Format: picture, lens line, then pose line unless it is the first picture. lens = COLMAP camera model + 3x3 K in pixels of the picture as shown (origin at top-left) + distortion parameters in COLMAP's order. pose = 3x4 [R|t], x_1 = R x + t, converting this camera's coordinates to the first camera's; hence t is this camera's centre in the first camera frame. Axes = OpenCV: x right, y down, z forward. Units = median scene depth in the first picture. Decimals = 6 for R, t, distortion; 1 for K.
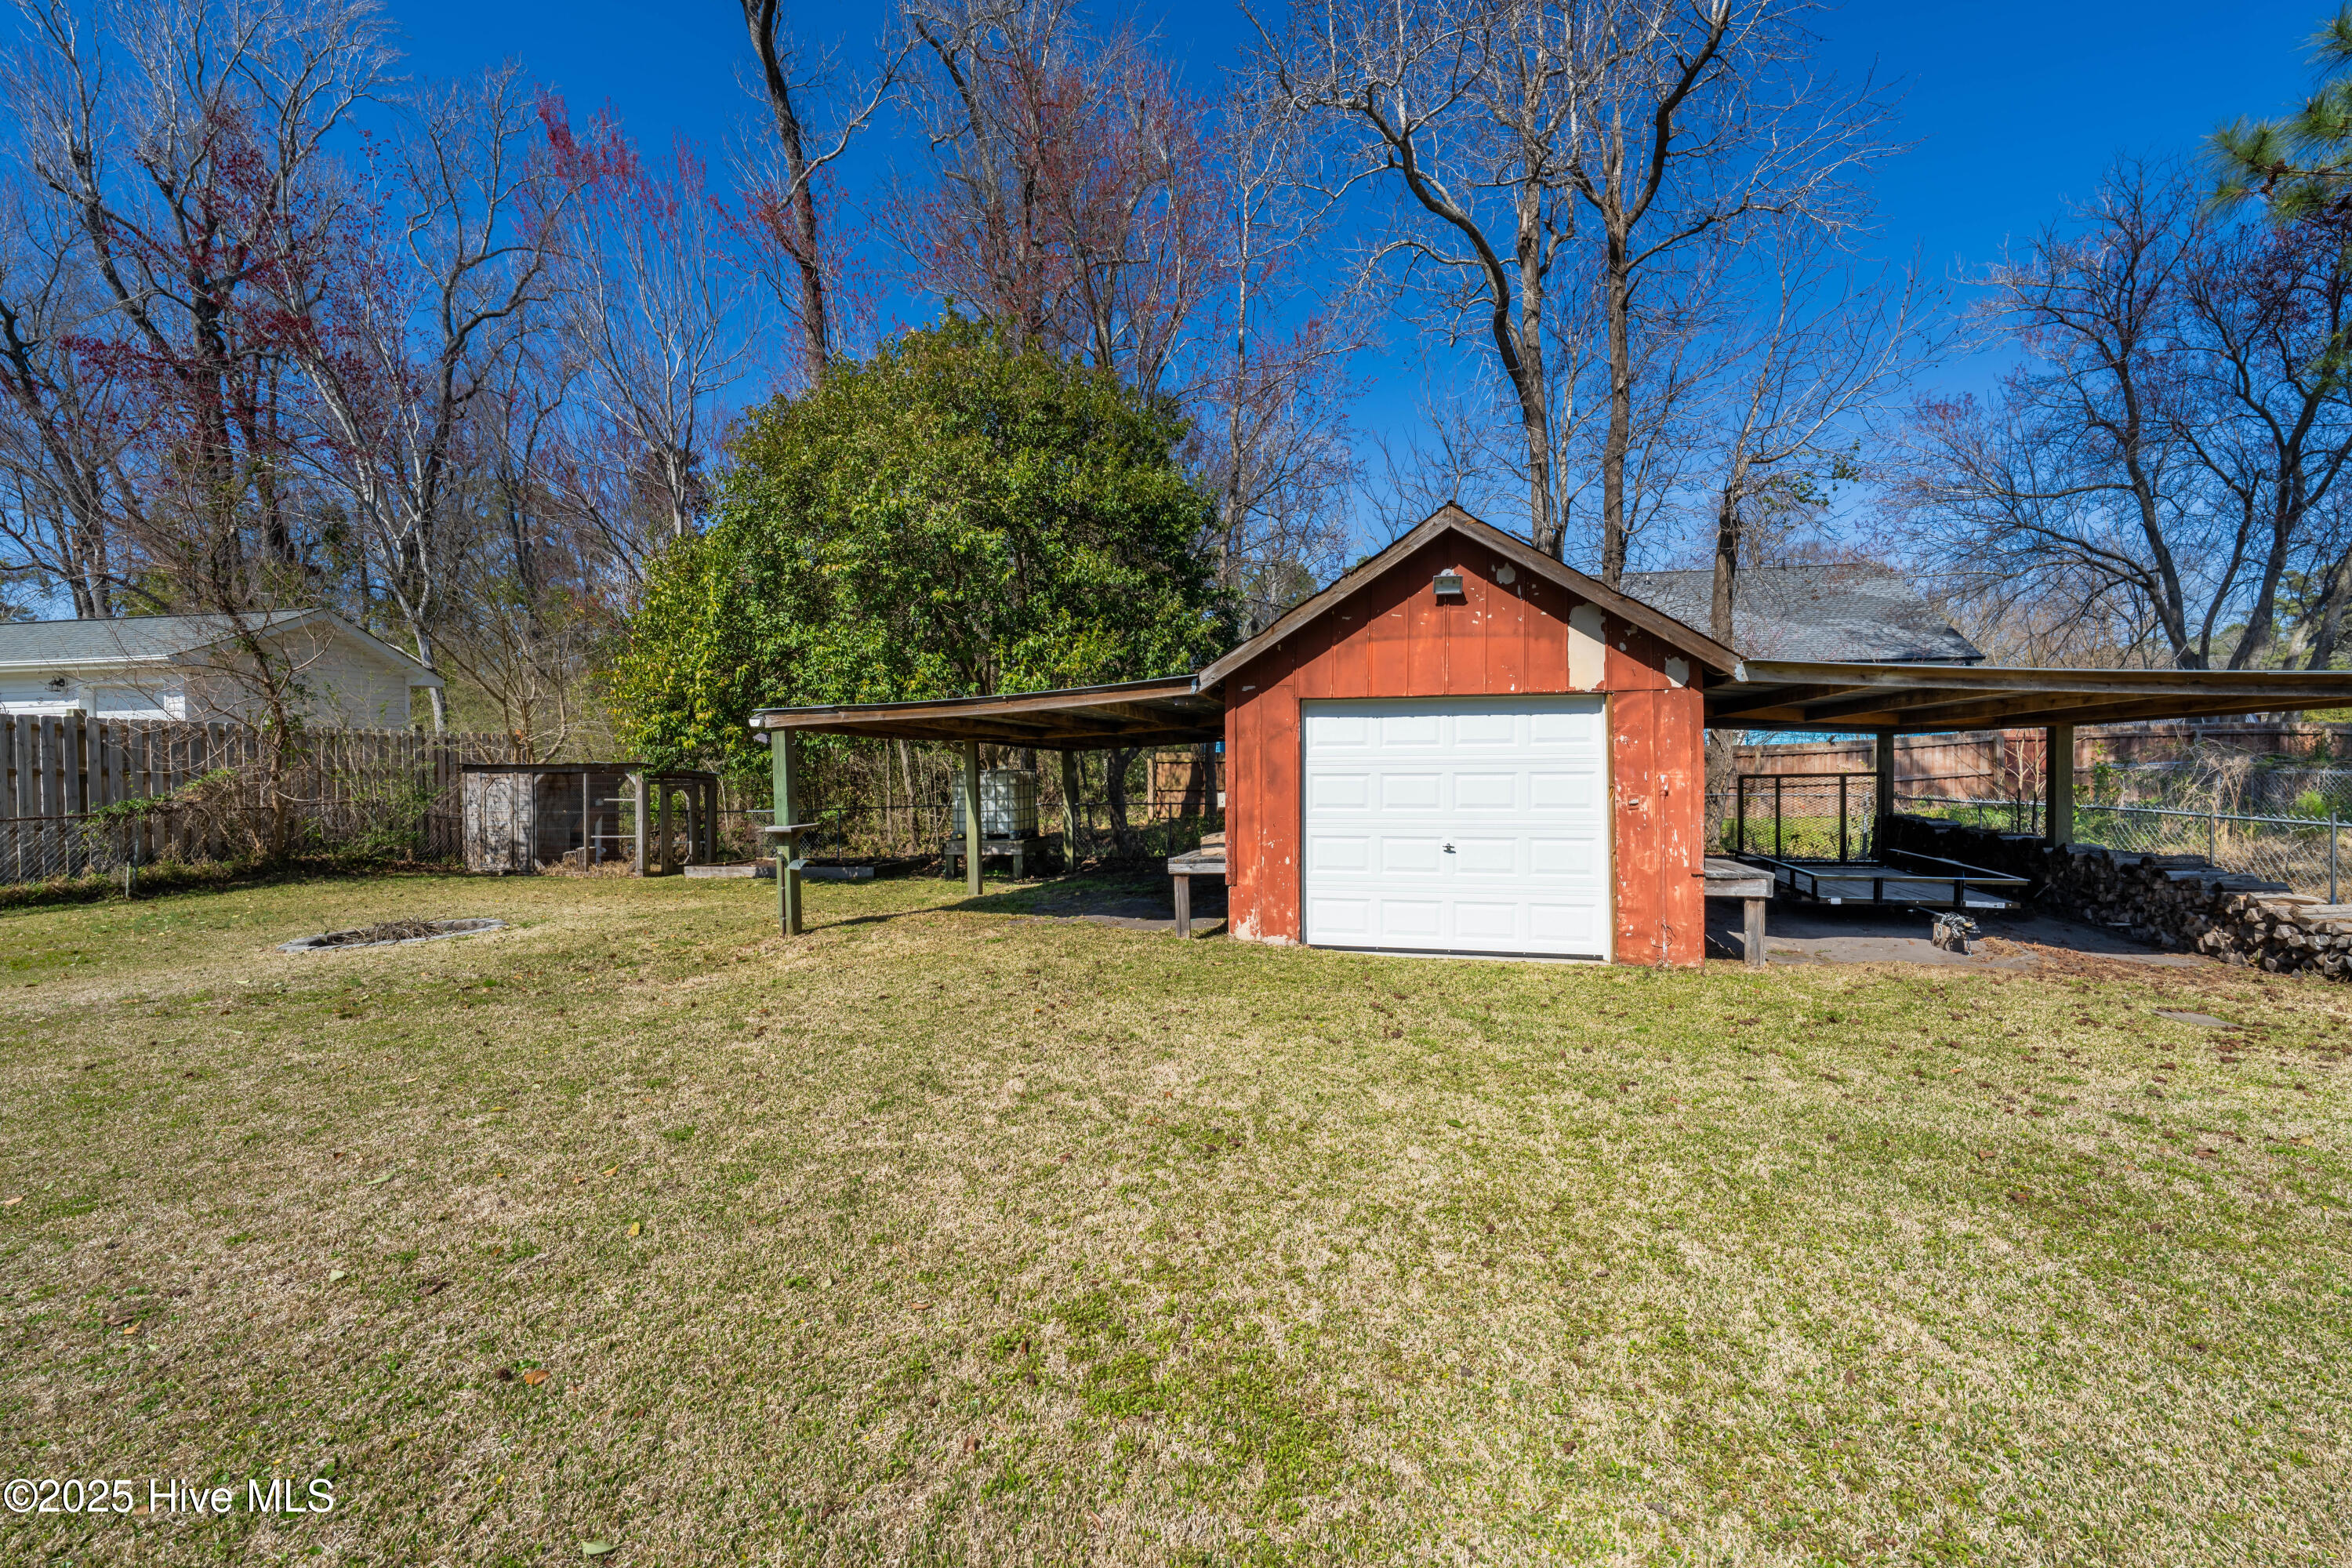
lens RADIAL K [[929.0, 0, 1168.6], [0, 929.0, 775.6], [0, 0, 1]] dist [0.000621, 0.000257]
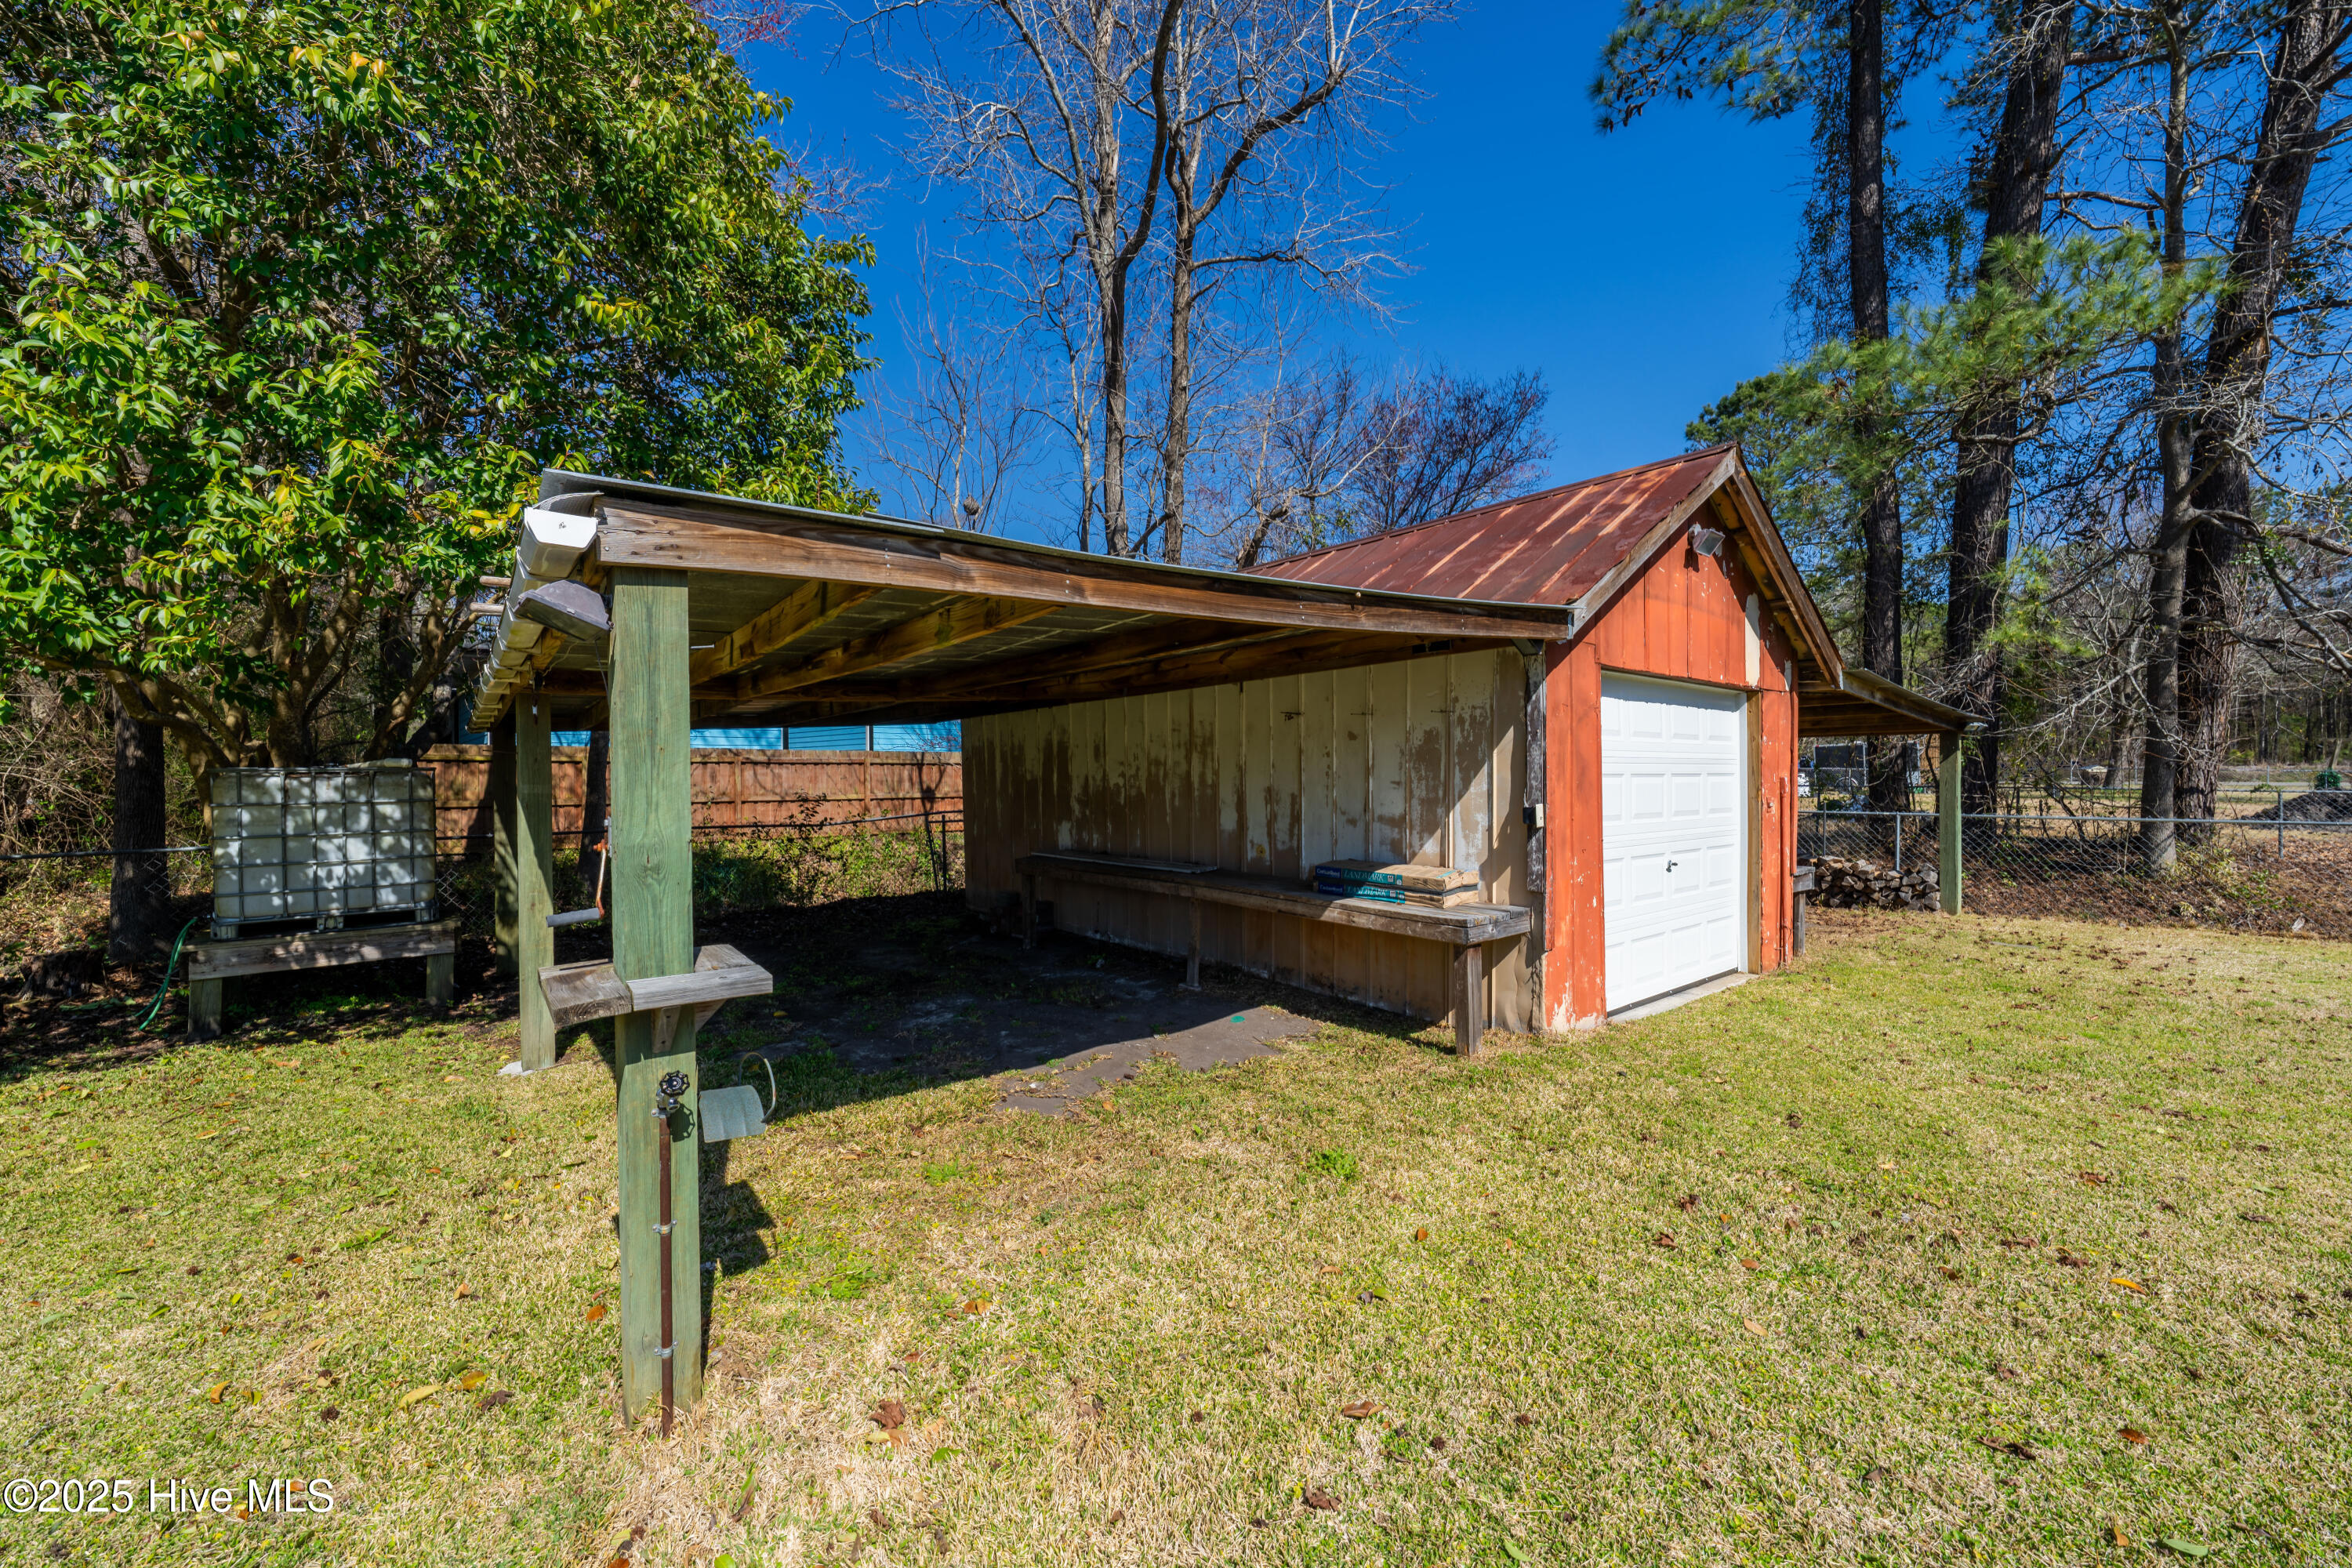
lens RADIAL K [[929.0, 0, 1168.6], [0, 929.0, 775.6], [0, 0, 1]] dist [0.000621, 0.000257]
pose [[0.605090, 0.005112, 0.796140, -0.376088], [0.003401, 0.999954, -0.009006, 0.003384], [-0.796150, 0.008157, 0.605045, 0.528693]]
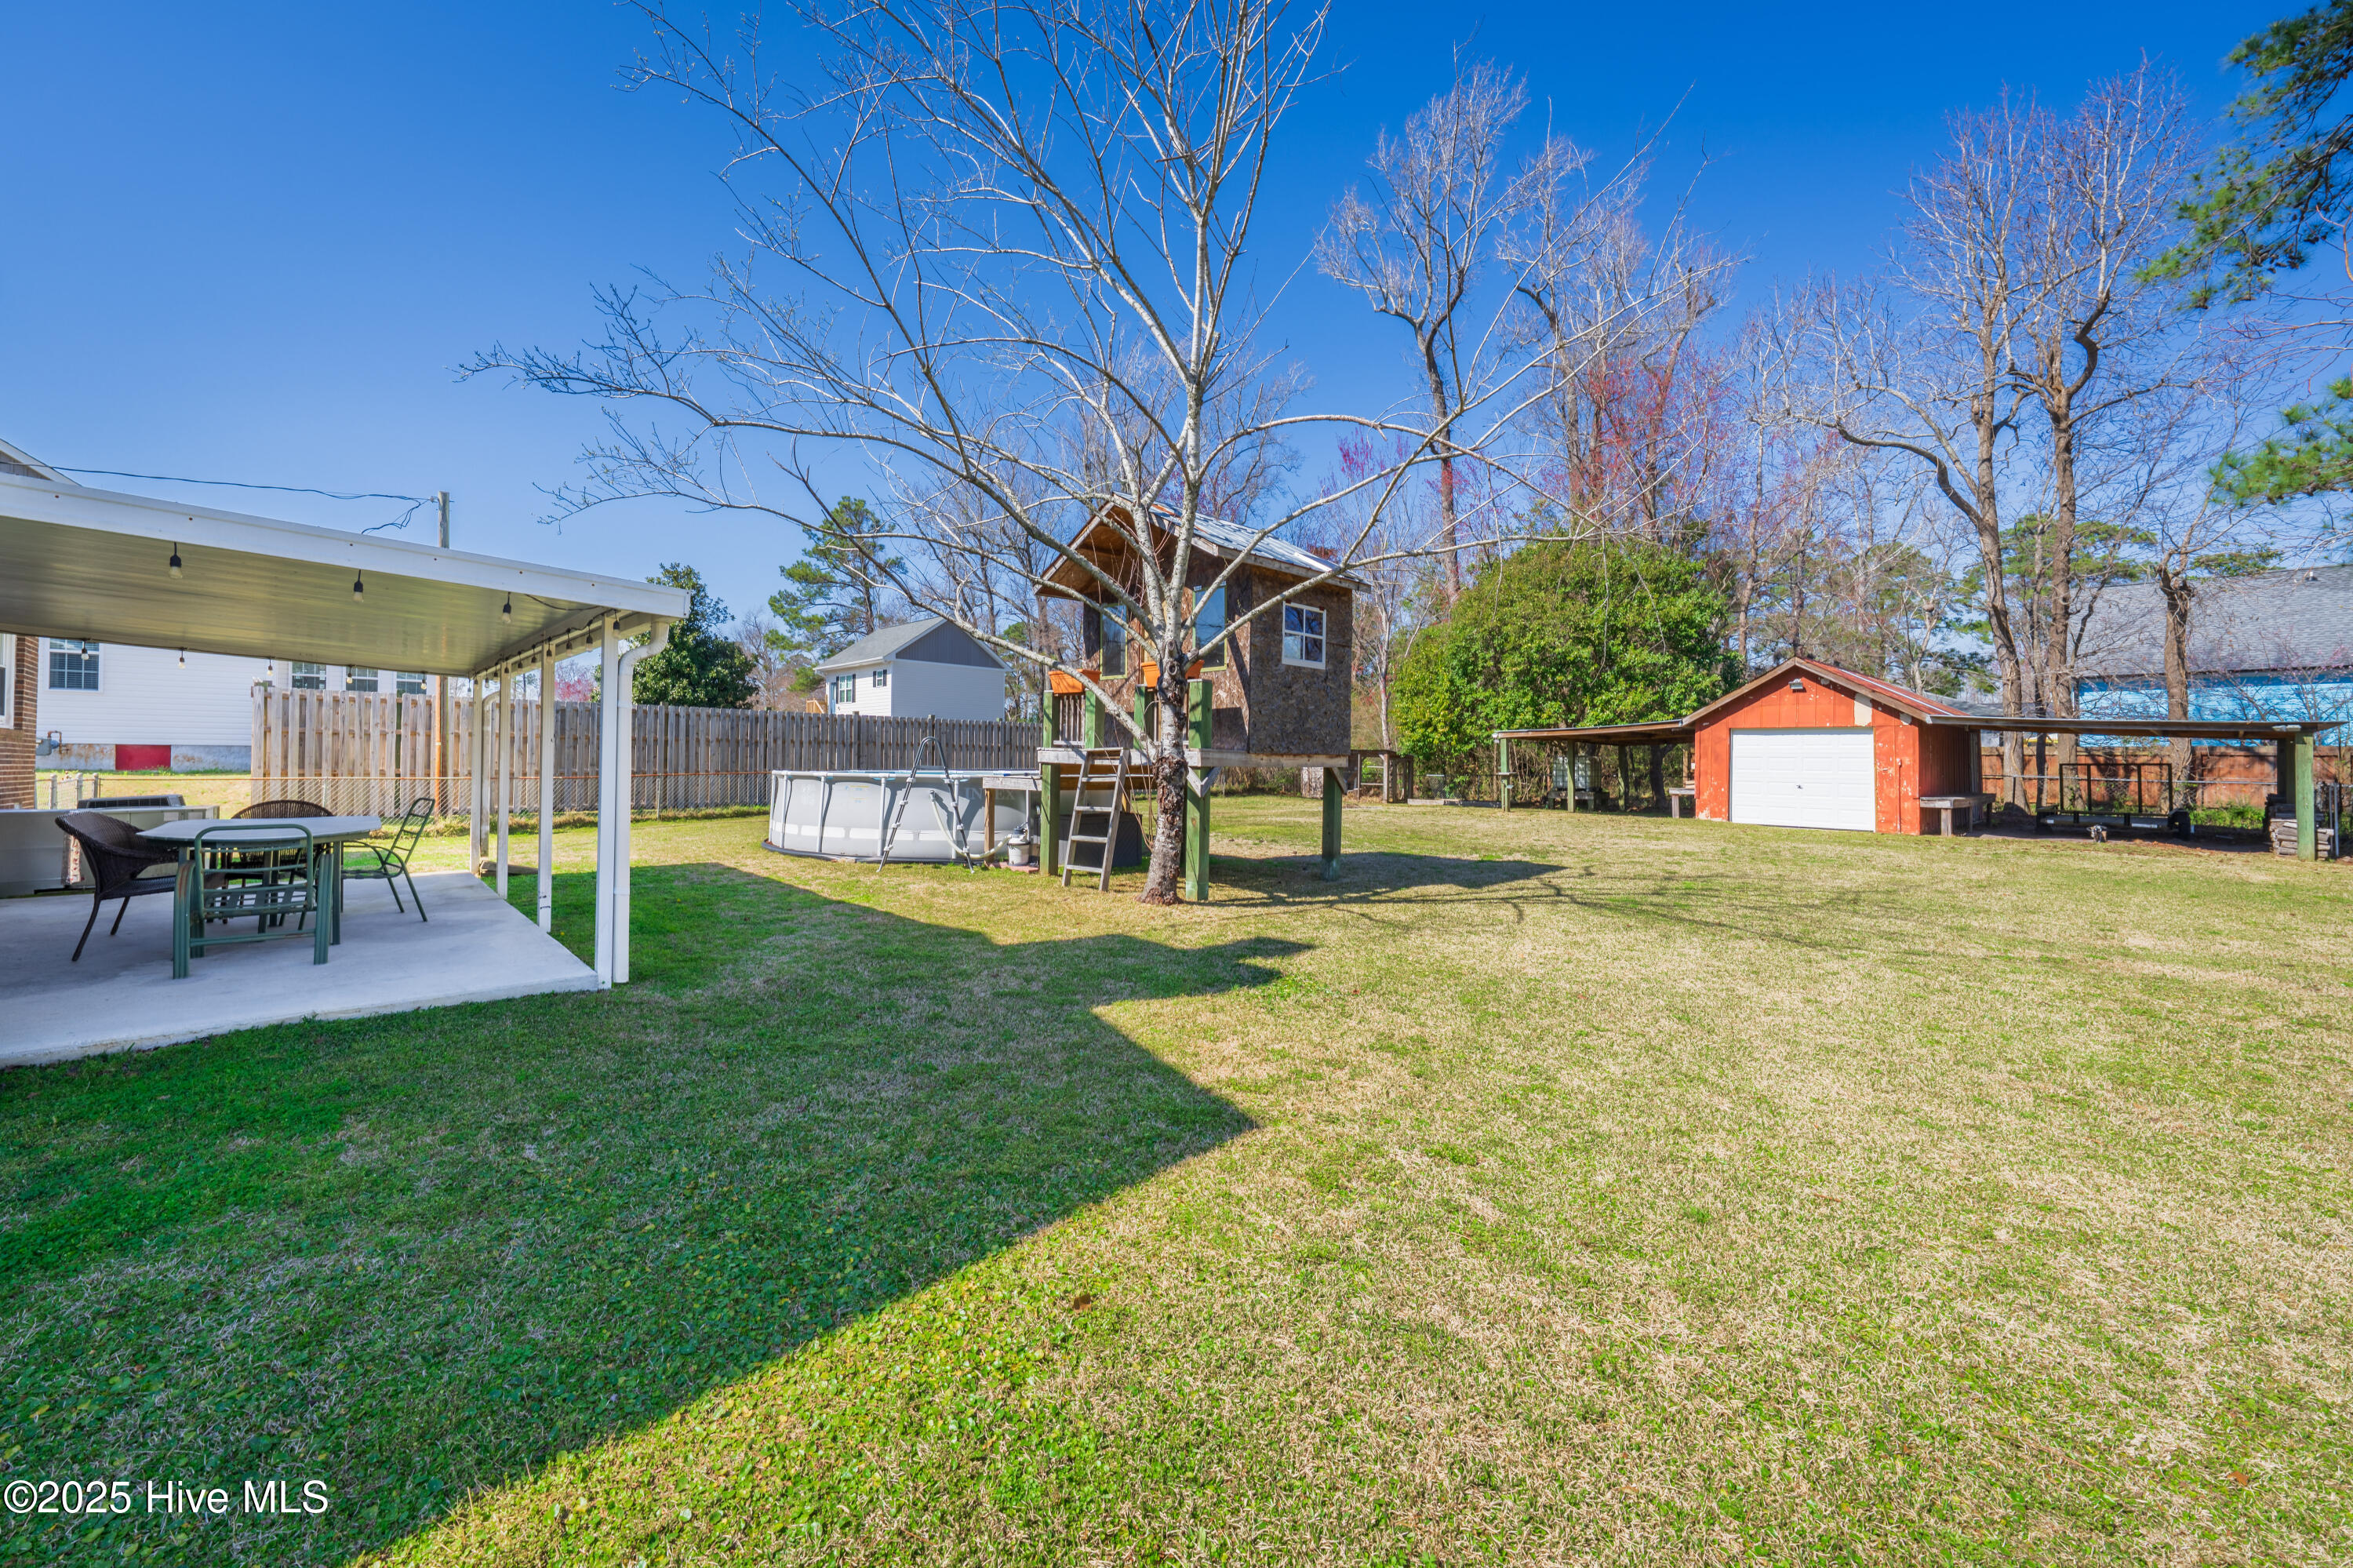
lens RADIAL K [[860.2, 0, 1092.0], [0, 860.2, 752.2], [0, 0, 1]] dist [0.000174, 0.000007]
pose [[0.793993, 0.014239, -0.607760, 0.120166], [-0.022412, 0.999732, -0.005858, 0.024706], [0.607514, 0.018273, 0.794099, -1.268450]]
